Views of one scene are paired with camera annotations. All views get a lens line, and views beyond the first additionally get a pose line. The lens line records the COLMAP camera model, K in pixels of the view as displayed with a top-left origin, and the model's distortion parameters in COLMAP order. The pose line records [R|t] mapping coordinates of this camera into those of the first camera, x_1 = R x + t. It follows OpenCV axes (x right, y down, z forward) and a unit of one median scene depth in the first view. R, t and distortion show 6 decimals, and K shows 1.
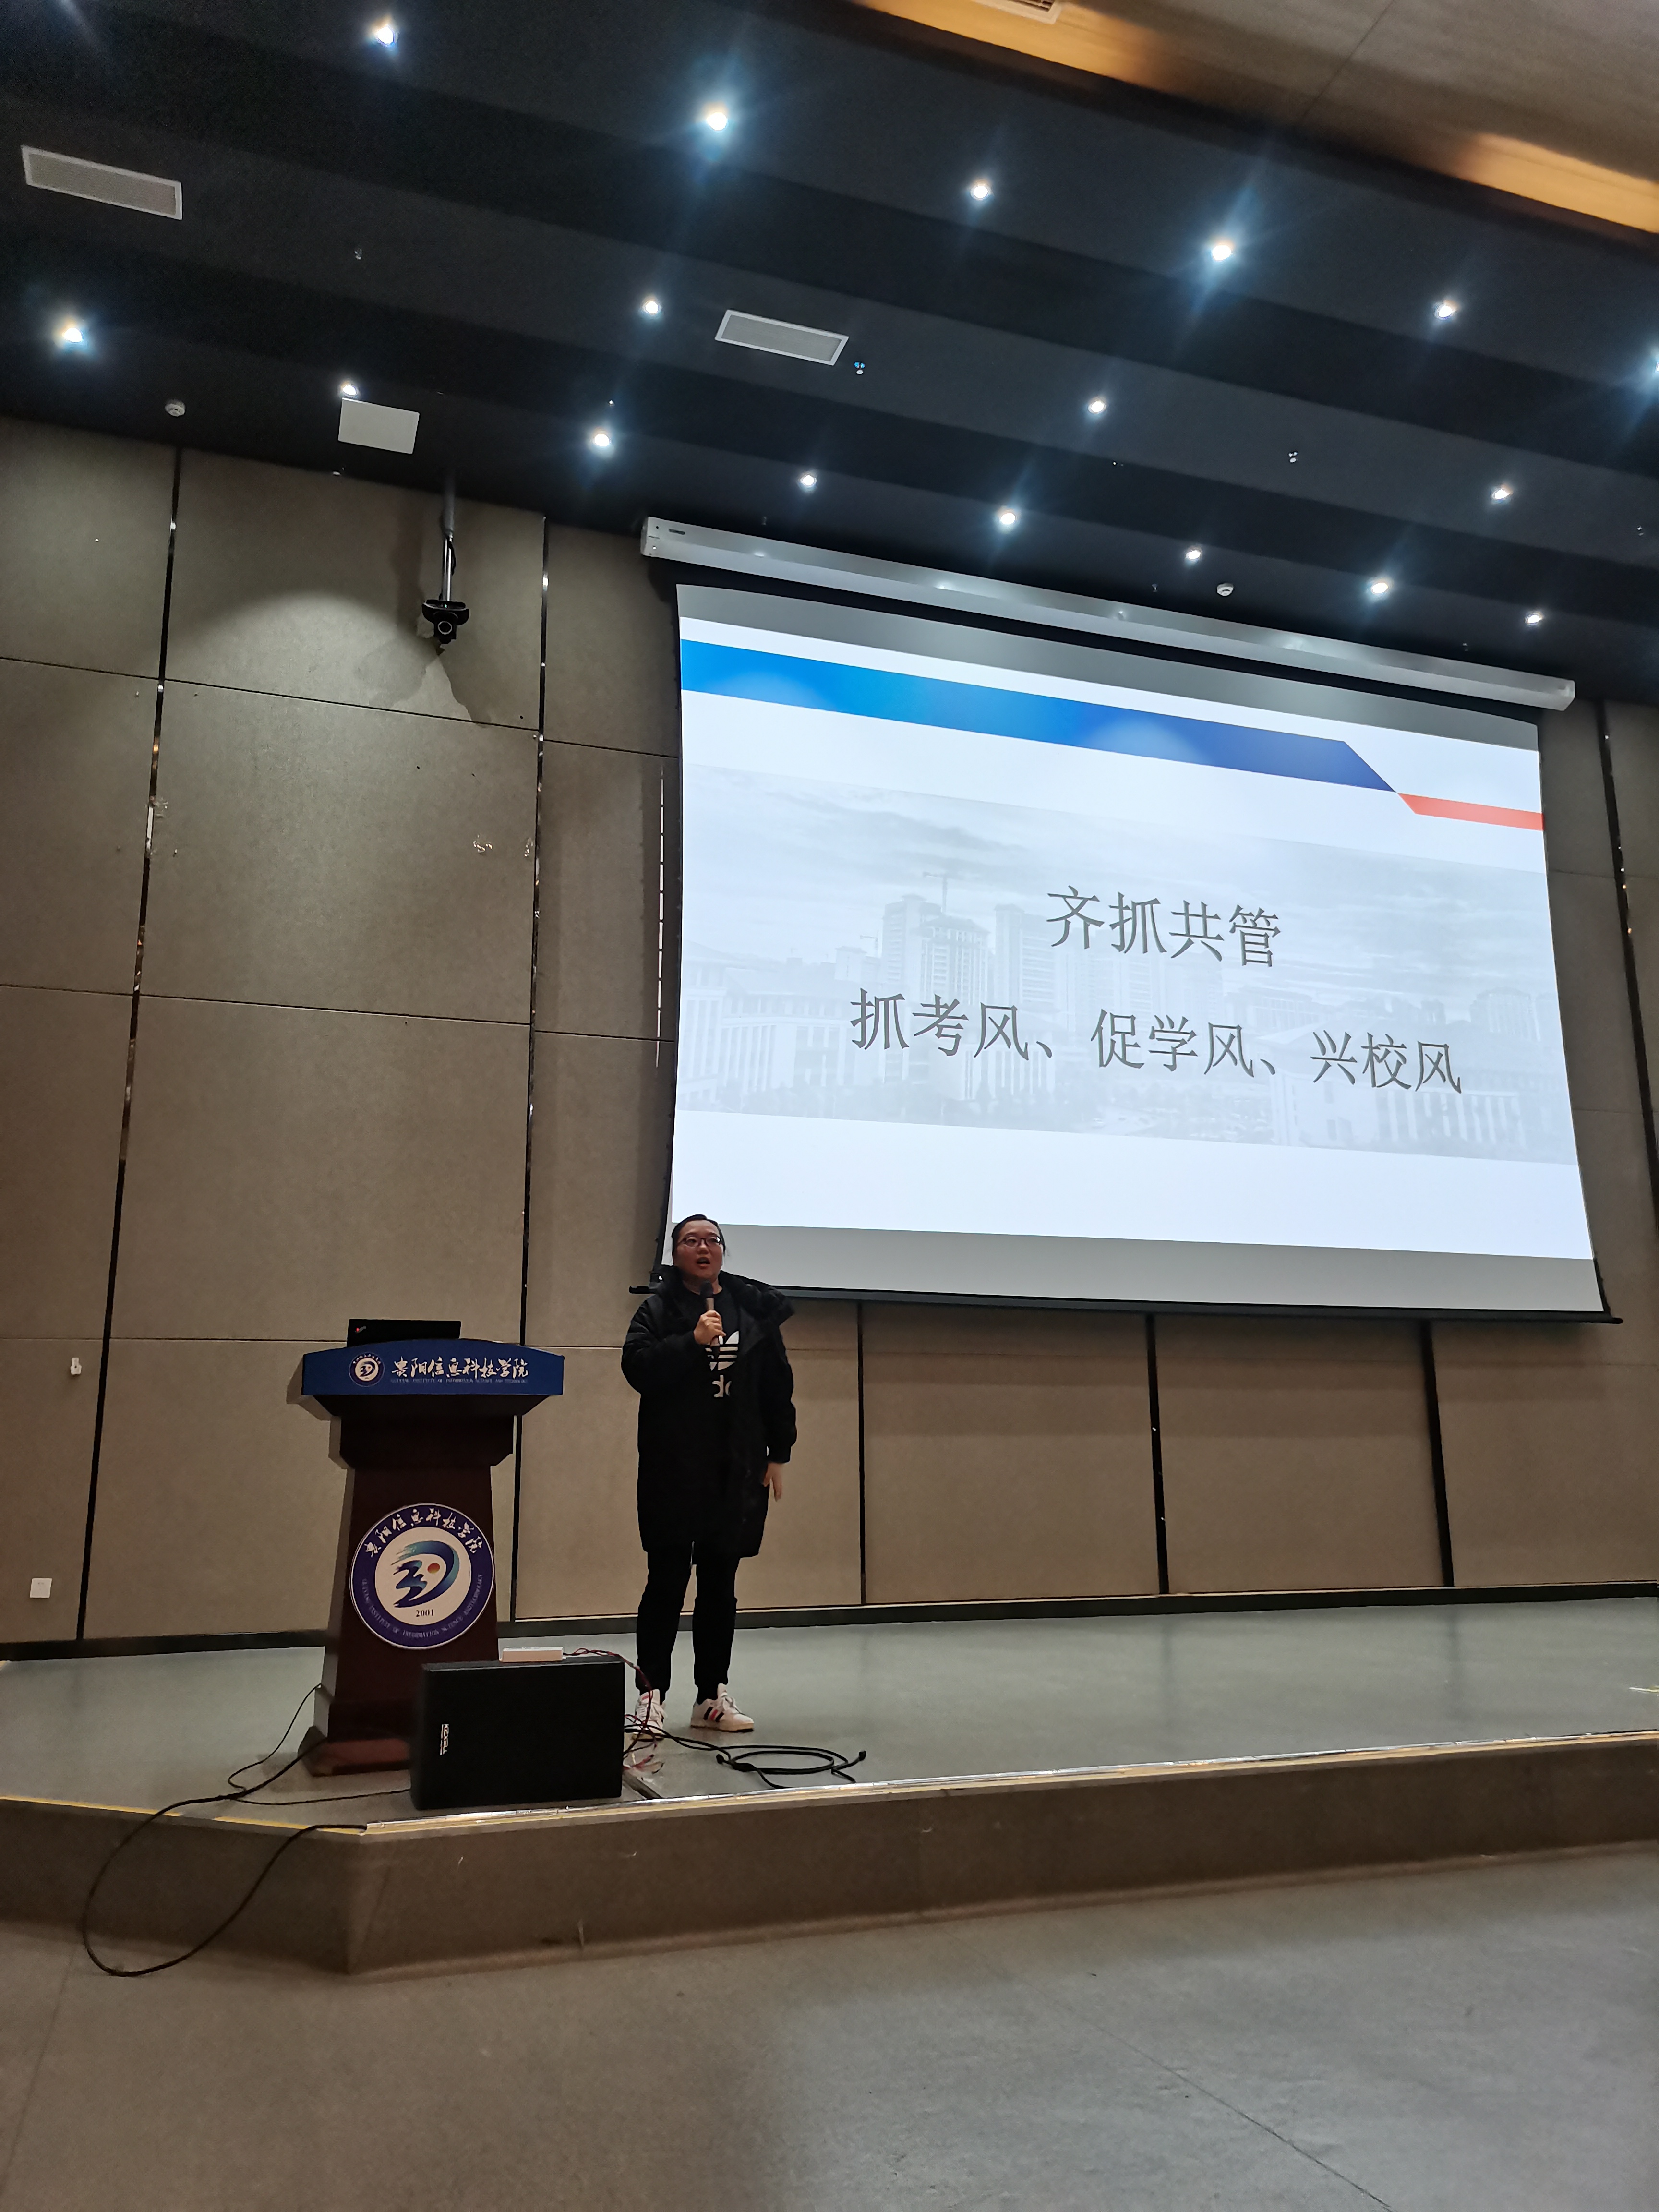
lens RADIAL K [[1722.7, 0, 829.5], [0, 1722.7, 1106.0], [0, 0, 1]] dist [0.053304, -0.032410]
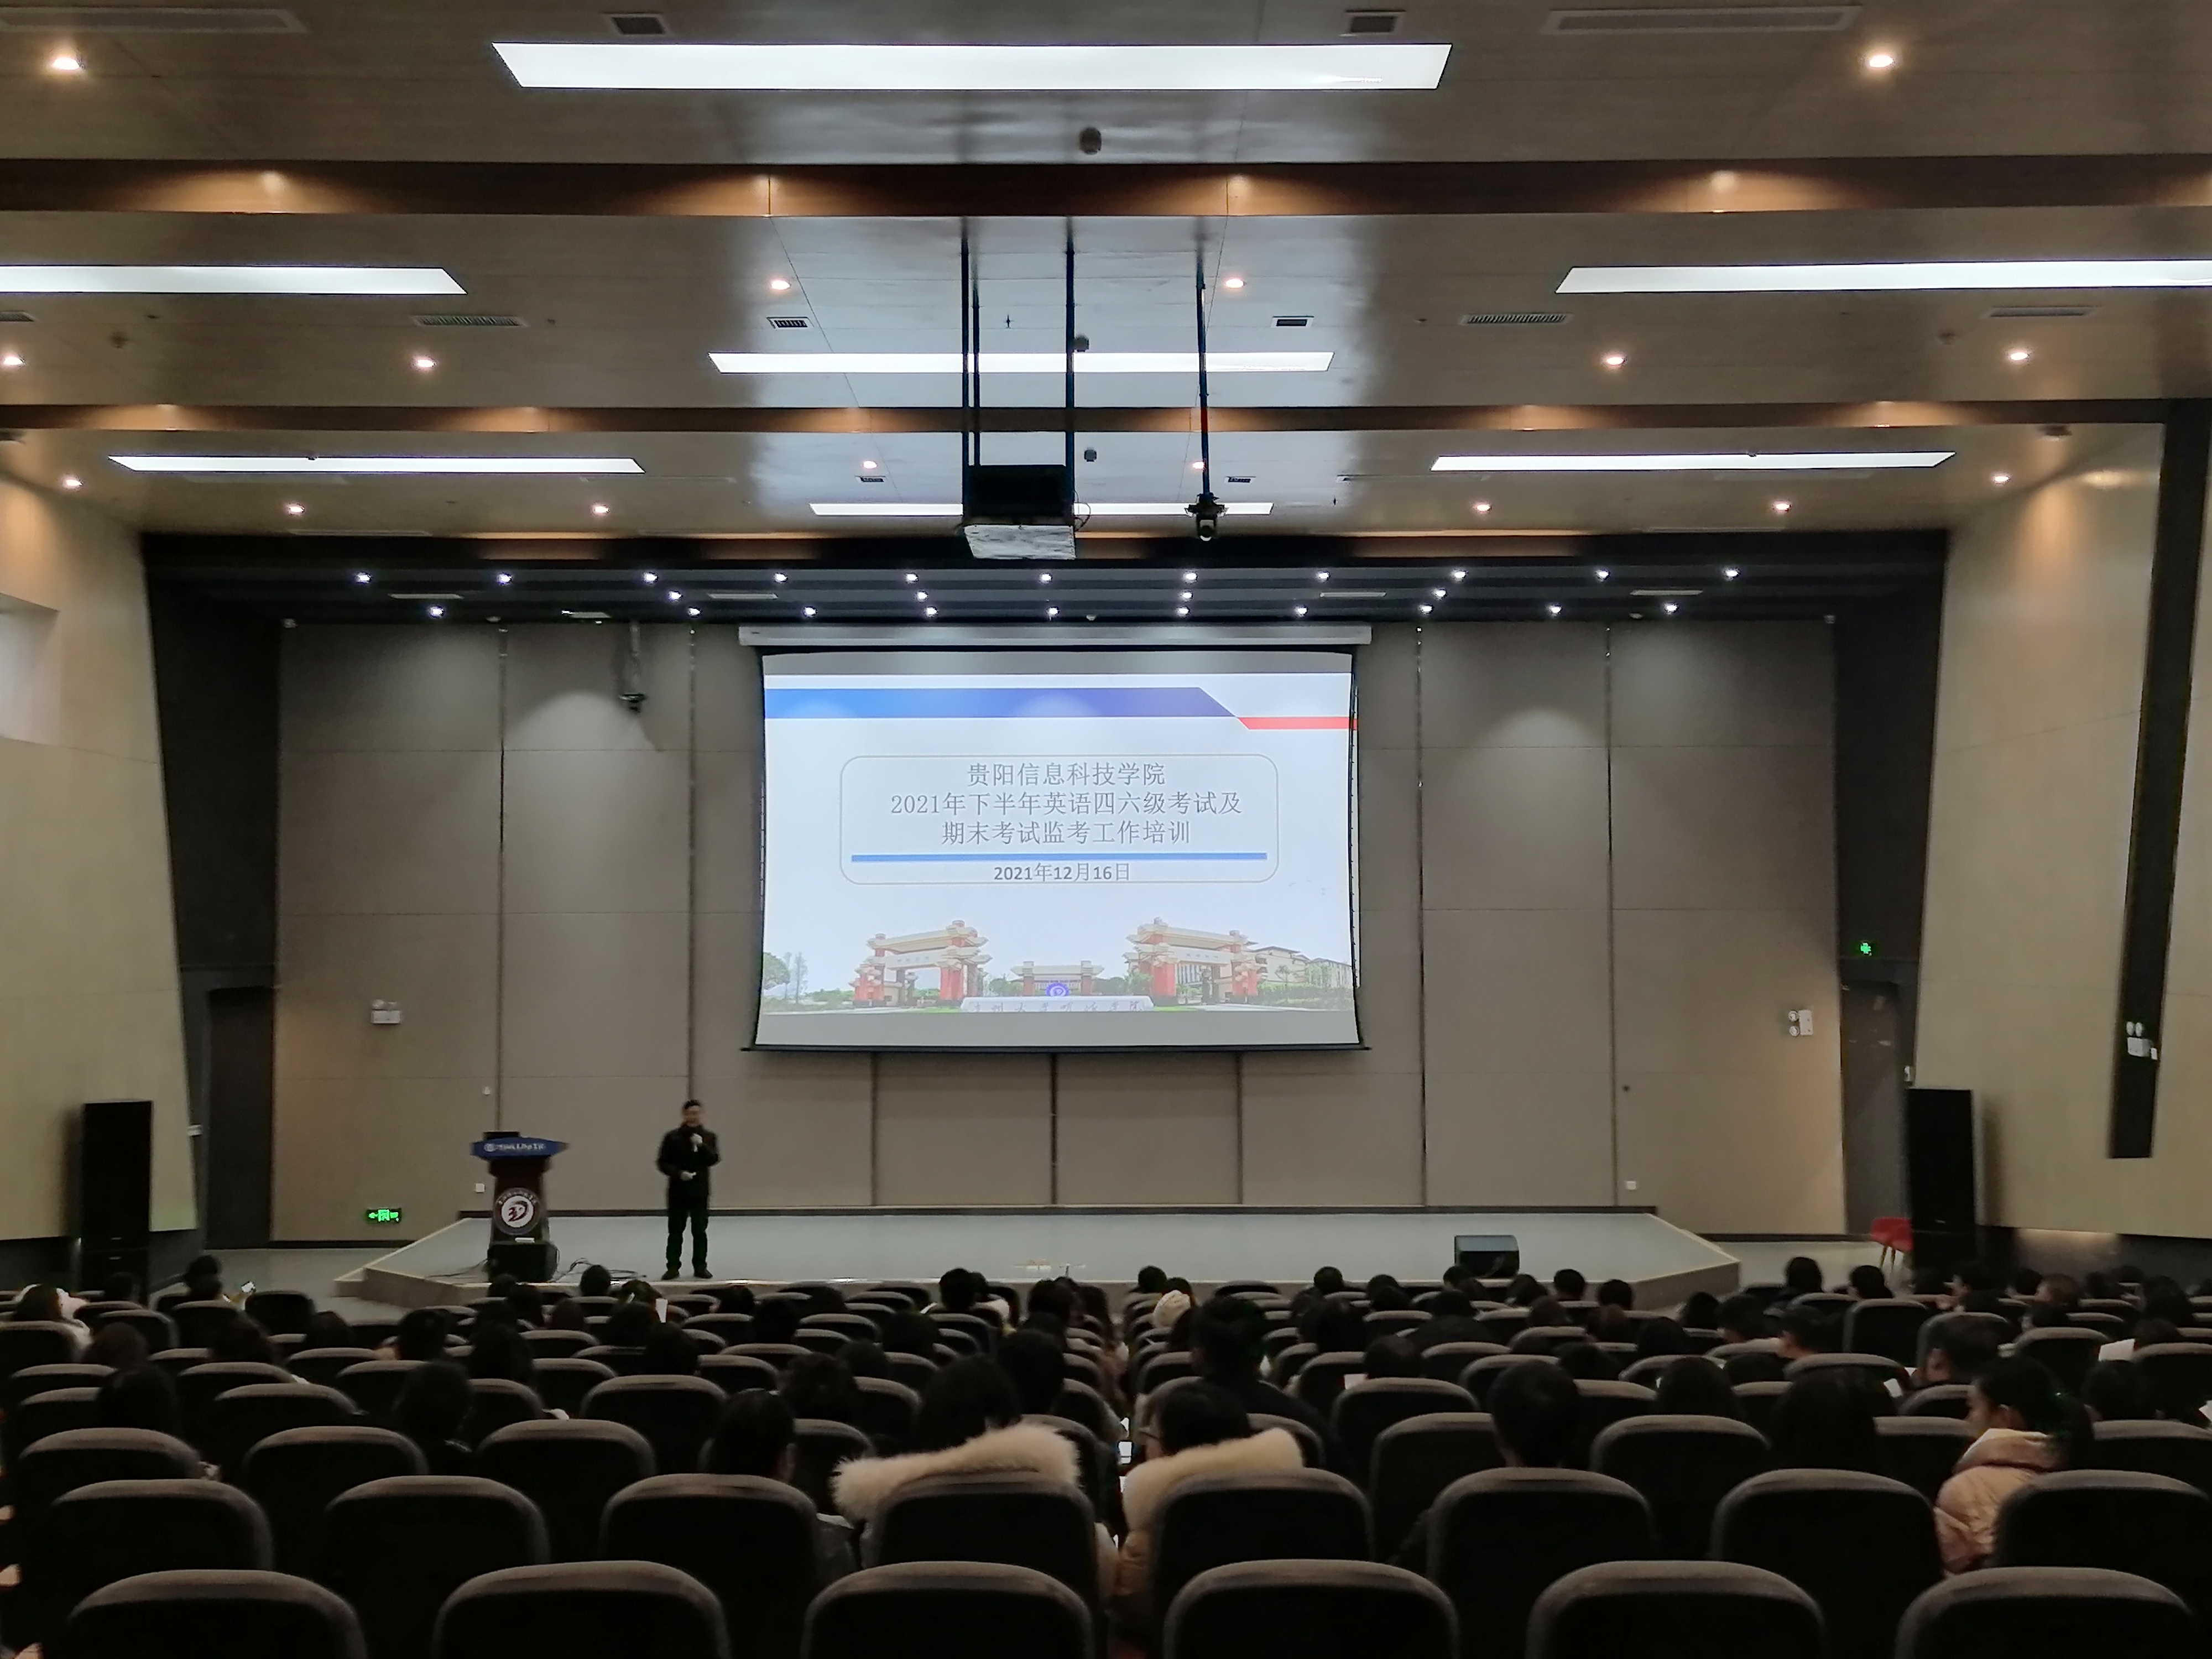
lens RADIAL K [[2481.8, 0, 1106.0], [0, 2481.8, 829.5], [0, 0, 1]] dist [0.142263, -0.011531]
pose [[0.942141, -0.005701, -0.335167, 1.161465], [0.064528, 0.984240, 0.164643, -0.548239], [0.328946, -0.176745, 0.927661, -1.374939]]
